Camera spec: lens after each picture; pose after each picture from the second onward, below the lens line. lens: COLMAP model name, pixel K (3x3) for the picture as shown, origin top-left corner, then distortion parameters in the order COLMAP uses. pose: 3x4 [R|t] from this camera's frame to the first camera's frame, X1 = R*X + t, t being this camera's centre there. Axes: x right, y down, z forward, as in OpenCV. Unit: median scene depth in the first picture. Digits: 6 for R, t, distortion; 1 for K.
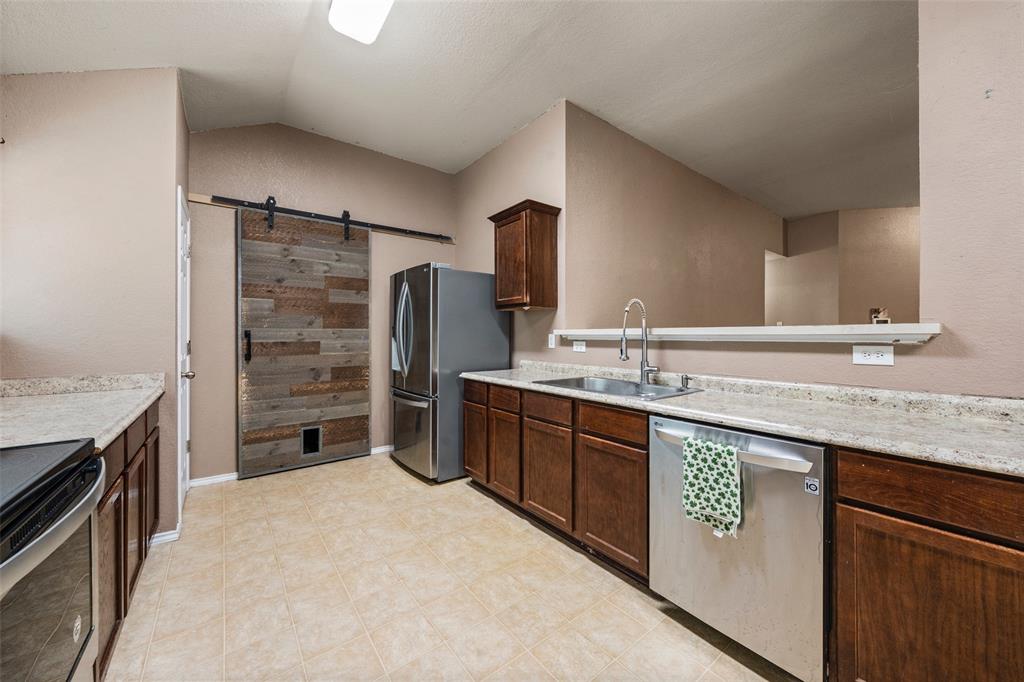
lens RADIAL K [[373.6, 0, 516.6], [0, 373.6, 335.0], [0, 0, 1]] dist [-0.004171, -0.000144]
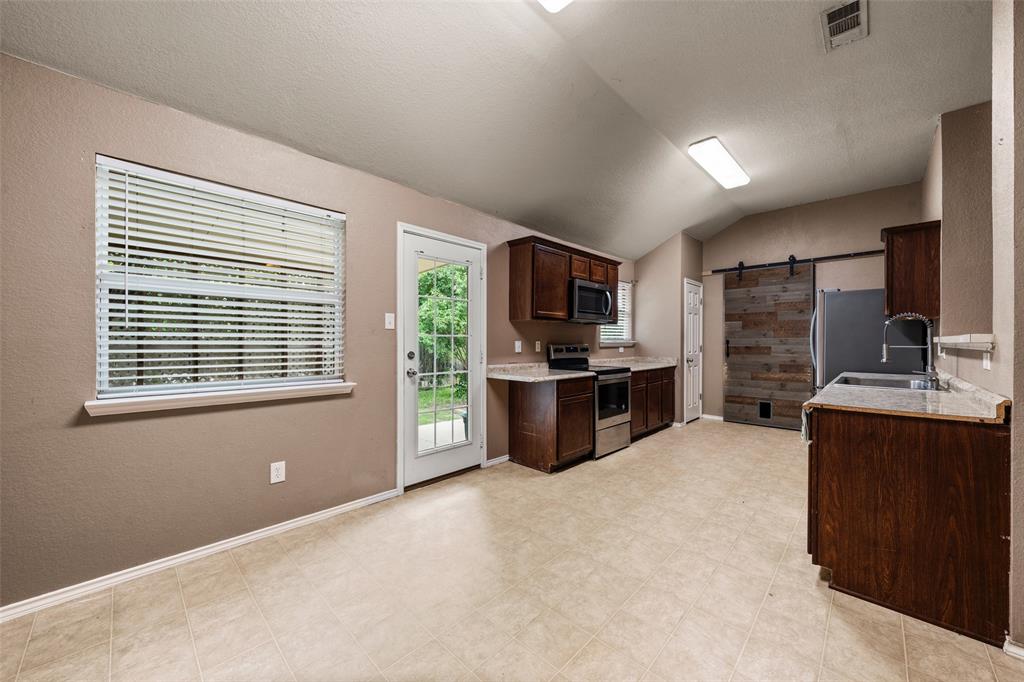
lens RADIAL K [[373.6, 0, 508.3], [0, 373.6, 342.2], [0, 0, 1]] dist [-0.004171, -0.000144]
pose [[0.134989, 0.001391, -0.990846, 0.953785], [-0.001247, 0.999998, 0.001233, -0.002055], [0.990846, 0.001070, 0.134990, -0.311004]]
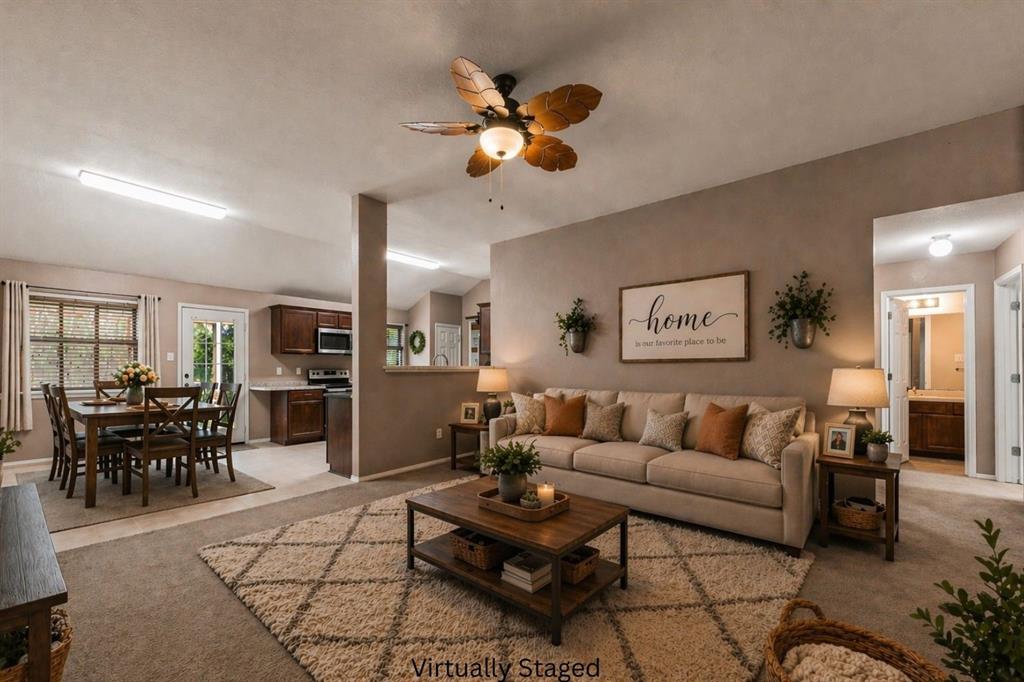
lens RADIAL K [[402.8, 0, 488.6], [0, 402.8, 365.9], [0, 0, 1]] dist [-0.002066, -0.000659]
pose [[0.206837, -0.001206, -0.978375, 2.087266], [-0.001608, 0.999997, -0.001572, -0.010950], [0.978374, 0.001899, 0.206835, 0.565939]]
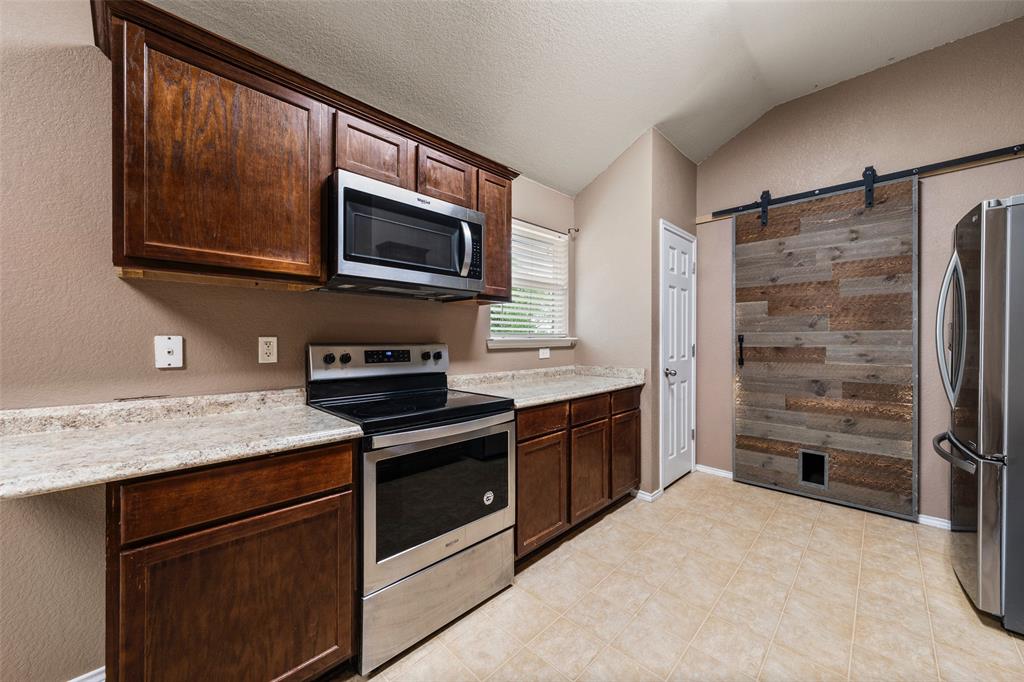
lens RADIAL K [[373.6, 0, 511.8], [0, 373.6, 341.7], [0, 0, 1]] dist [-0.004171, -0.000144]
pose [[0.126072, 0.004184, -0.992012, 0.200393], [0.000793, 0.999990, 0.004318, 0.001059], [0.992021, -0.001331, 0.126067, 0.266318]]
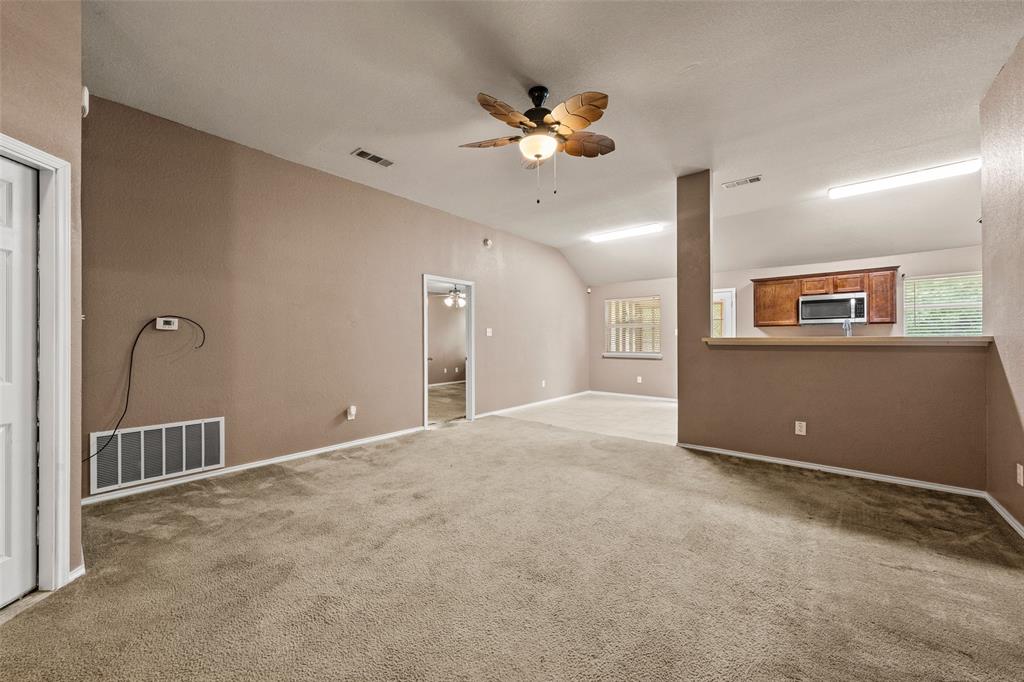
lens RADIAL K [[373.6, 0, 510.9], [0, 373.6, 340.9], [0, 0, 1]] dist [-0.004171, -0.000144]
pose [[-0.977942, 0.007016, -0.208760, 1.524556], [0.006341, 0.999972, 0.003905, -0.013670], [0.208782, 0.002495, -0.977959, 1.651768]]
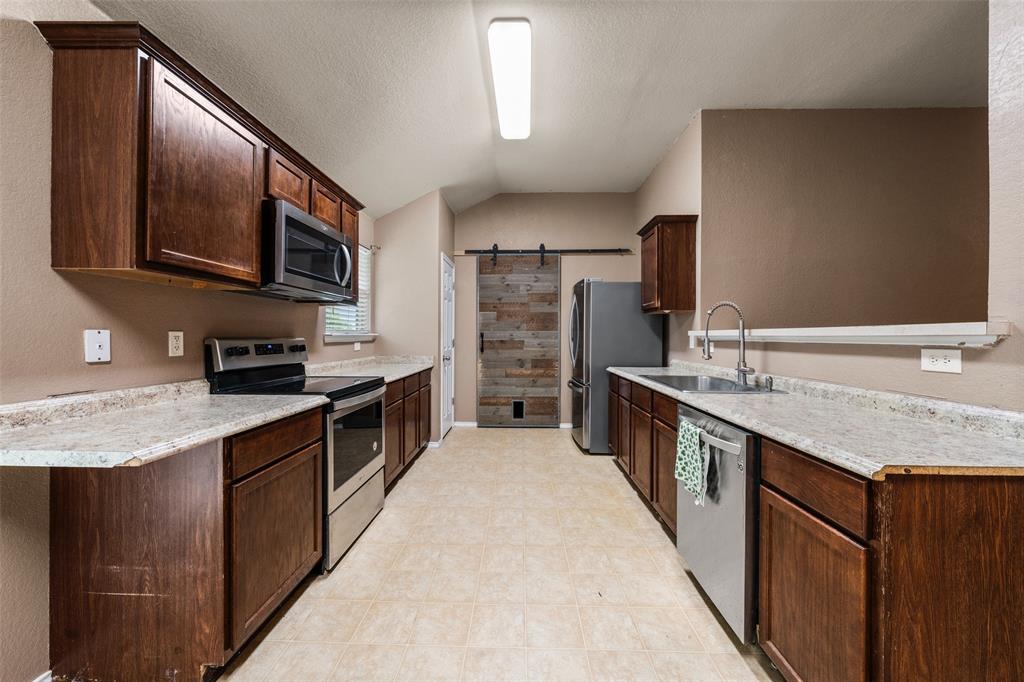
lens RADIAL K [[373.6, 0, 512.0], [0, 373.6, 337.3], [0, 0, 1]] dist [-0.004171, -0.000144]
pose [[0.773230, 0.004951, -0.634106, 0.374711], [-0.003586, 0.999988, 0.003435, 0.001205], [0.634115, -0.000382, 0.773239, -0.133465]]
